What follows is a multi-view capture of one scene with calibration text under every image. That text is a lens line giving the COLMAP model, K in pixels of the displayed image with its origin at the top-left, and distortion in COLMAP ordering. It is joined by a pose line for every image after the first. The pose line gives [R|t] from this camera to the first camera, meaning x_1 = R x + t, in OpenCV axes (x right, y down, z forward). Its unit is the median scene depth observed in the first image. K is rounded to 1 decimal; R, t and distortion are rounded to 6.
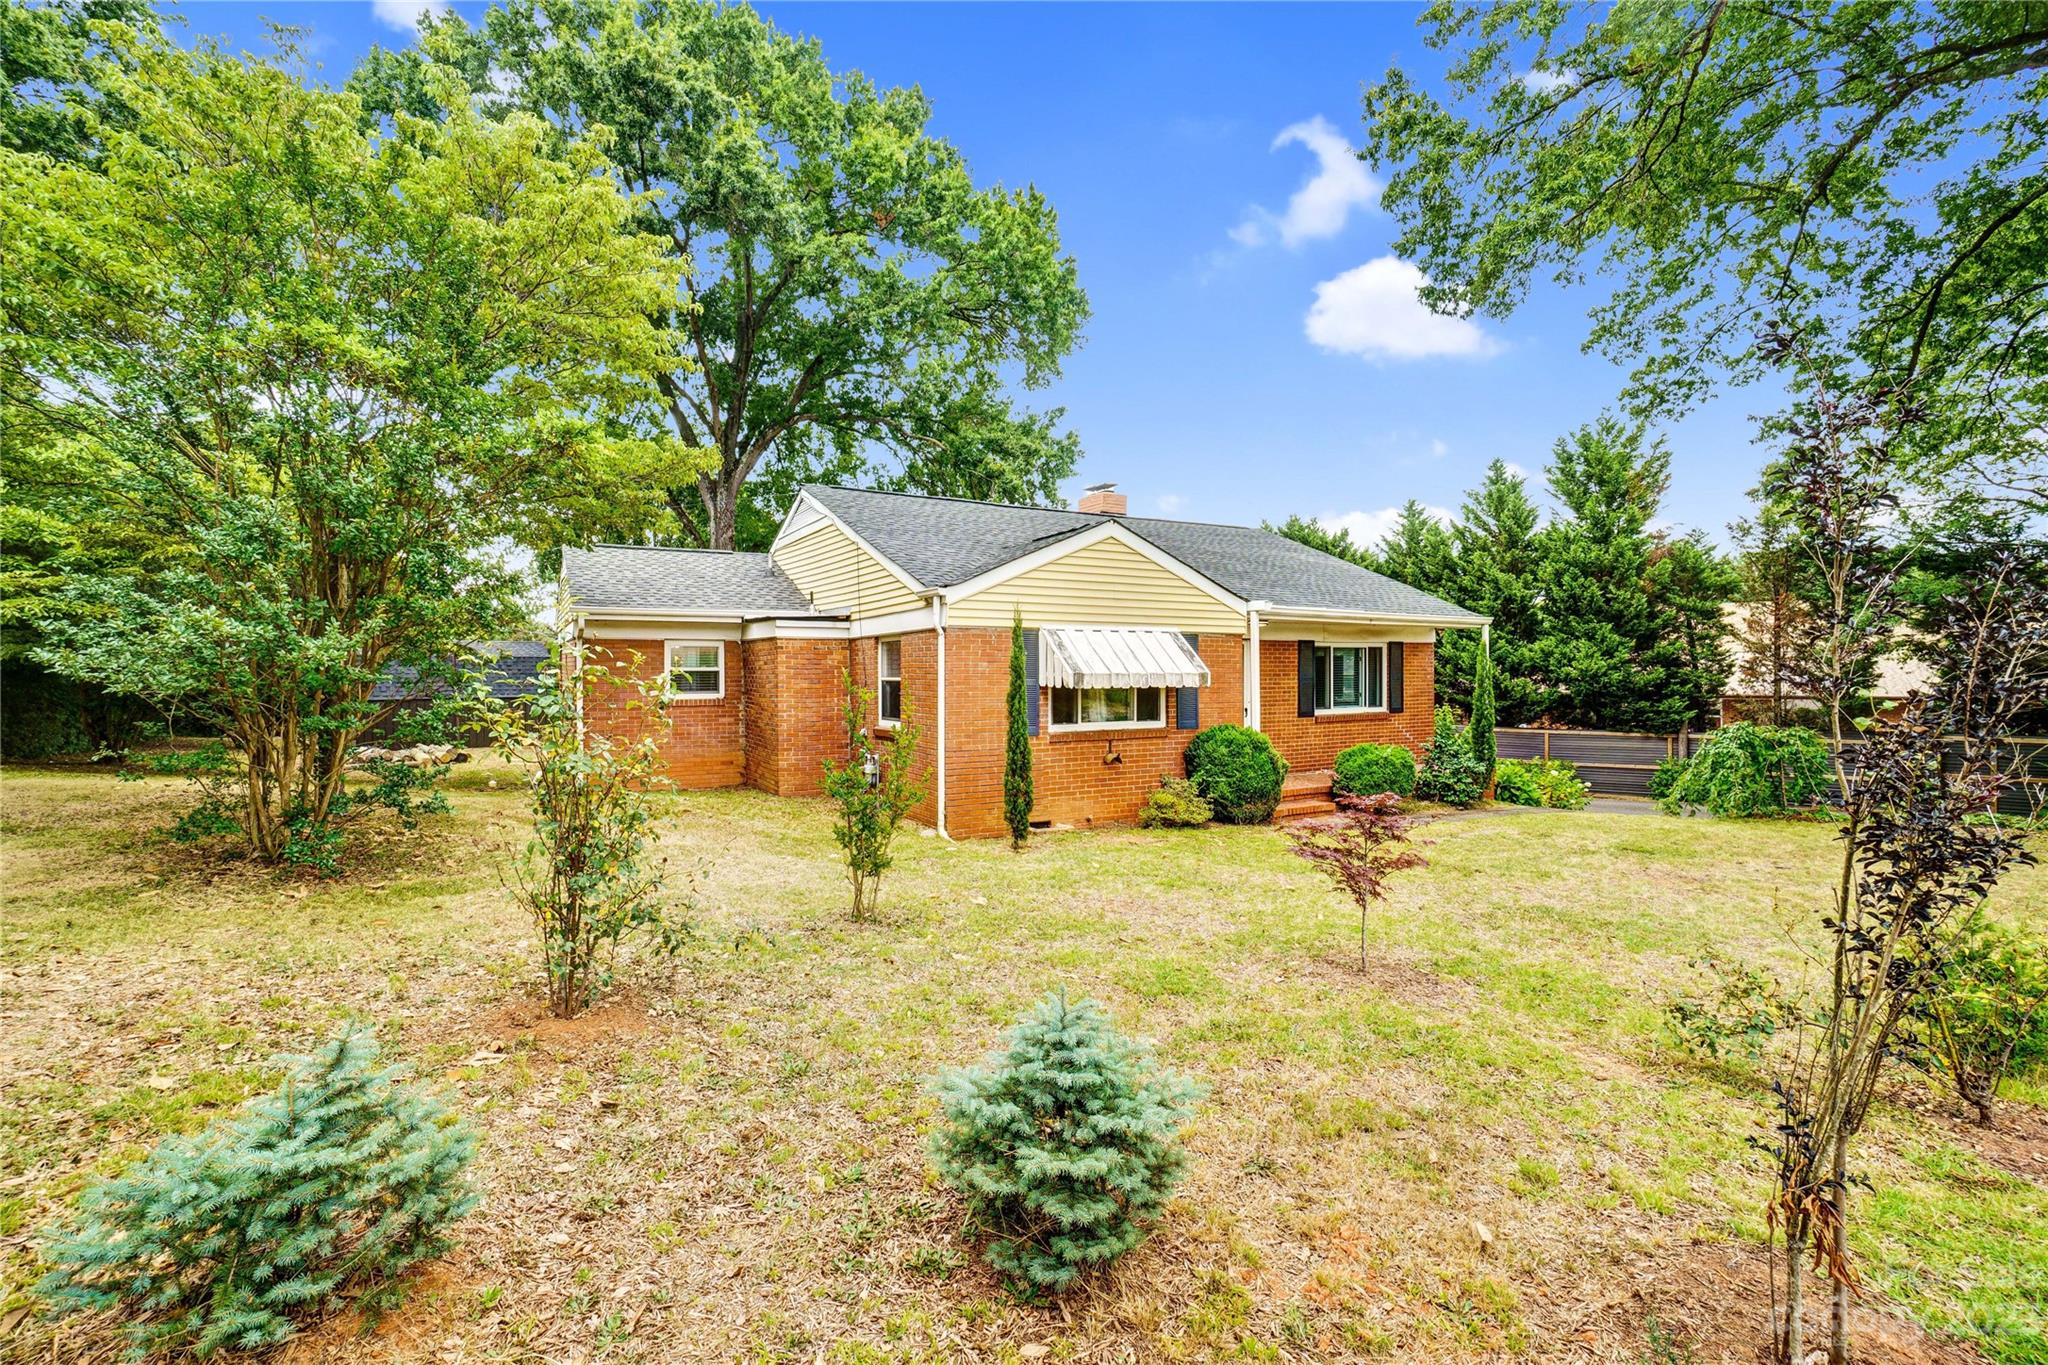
lens RADIAL K [[909.8, 0, 1017.4], [0, 909.8, 661.6], [0, 0, 1]] dist [-0.062786, 0.022391]
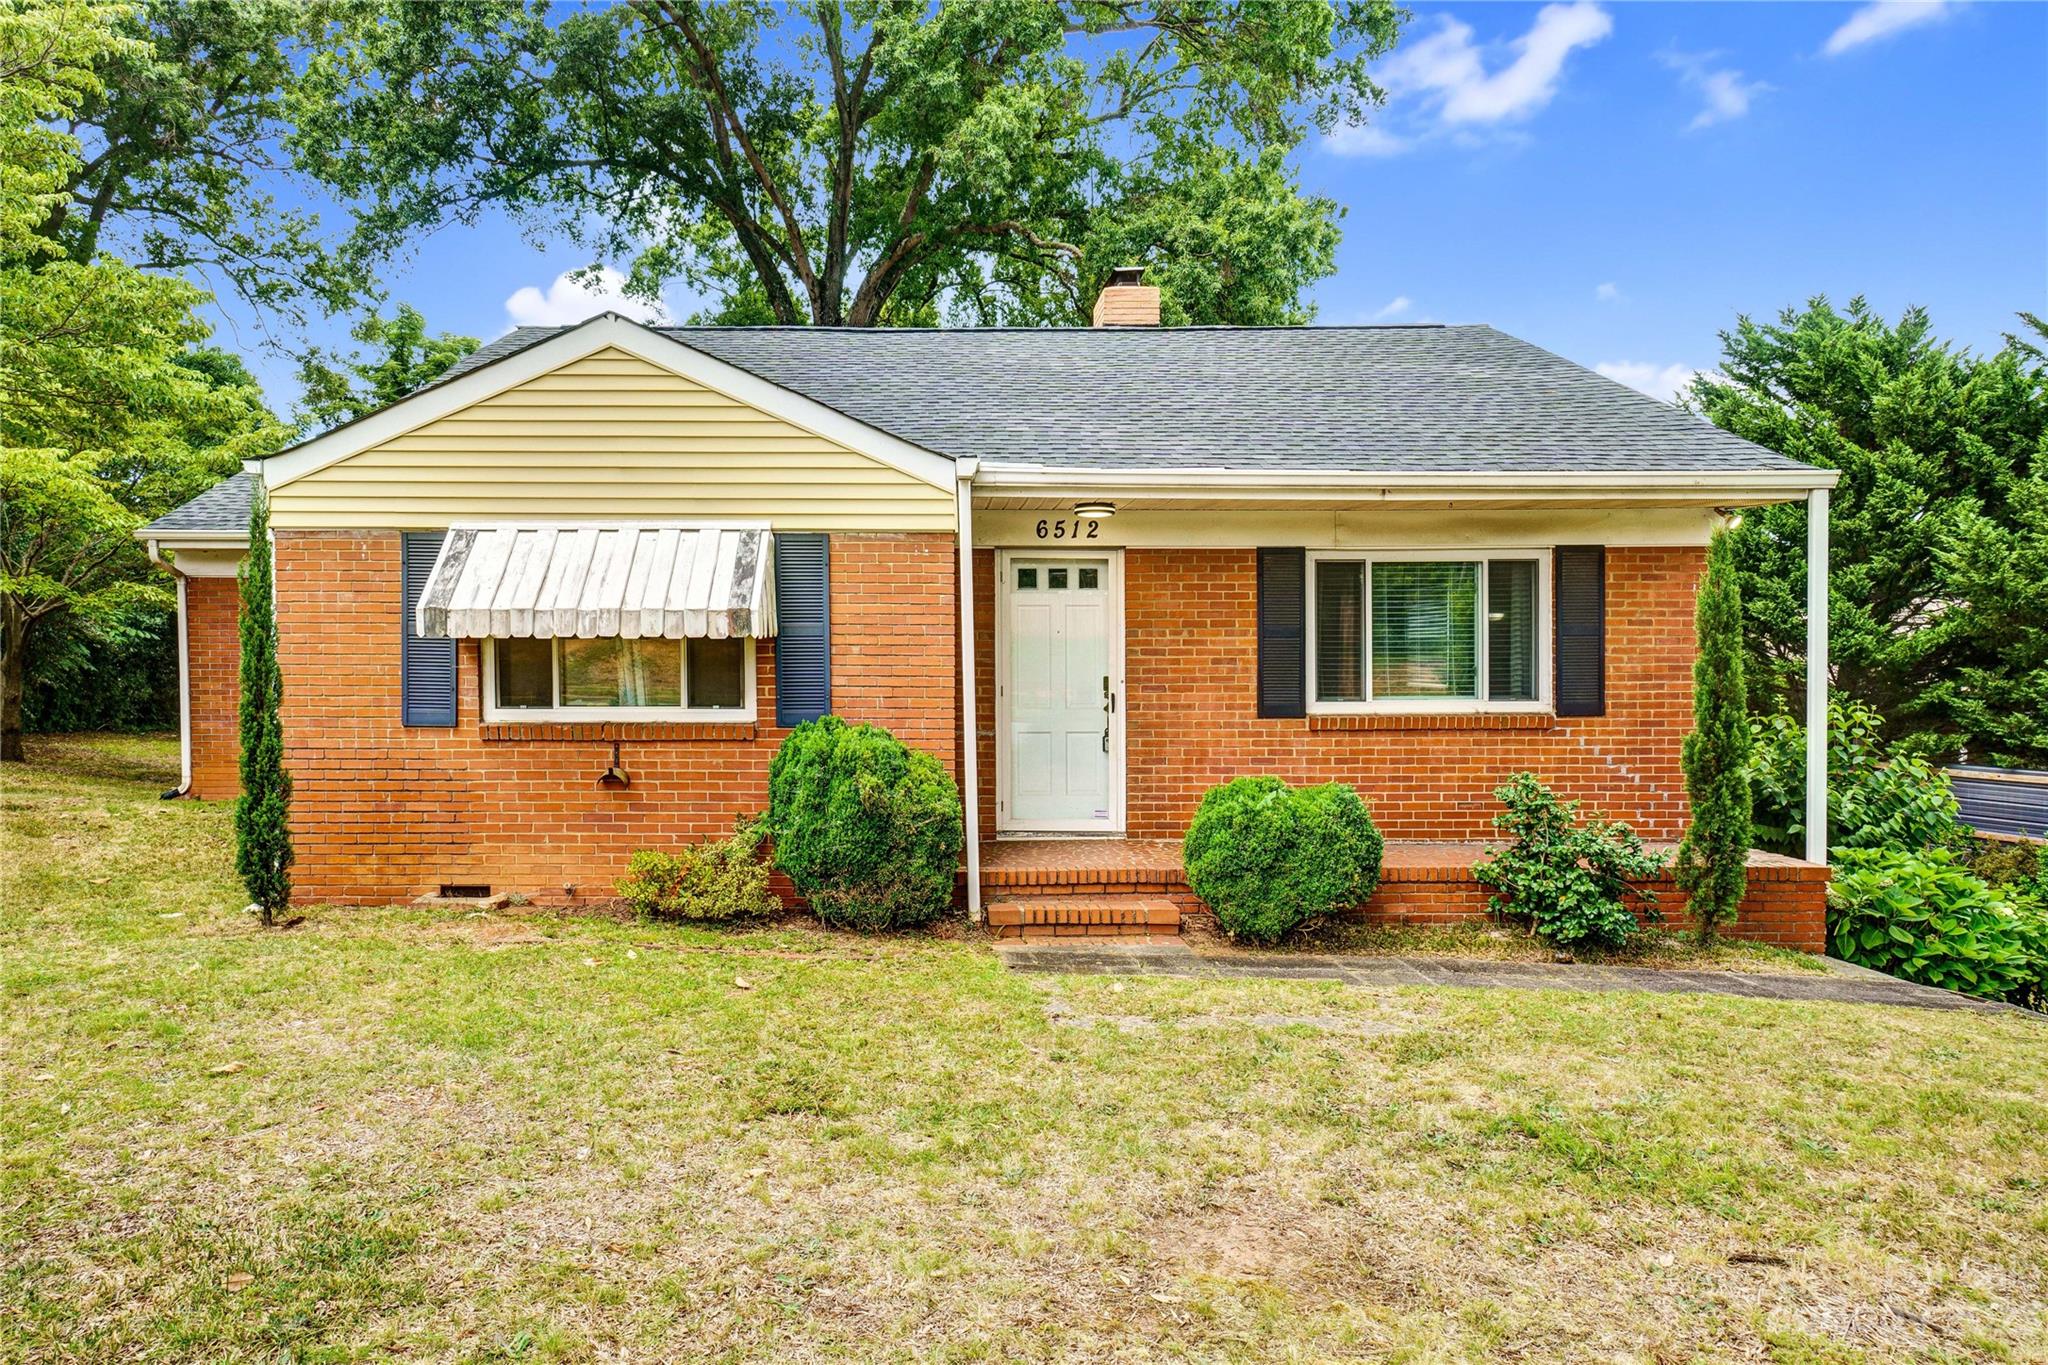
lens RADIAL K [[1285.1, 0, 1023.1], [0, 1285.1, 684.1], [0, 0, 1]] dist [0.002924, 0.000144]
pose [[0.870495, 0.020659, -0.491743, 0.518924], [0.000562, 0.999076, 0.042969, 0.017141], [0.492177, -0.037680, 0.869679, 0.372421]]
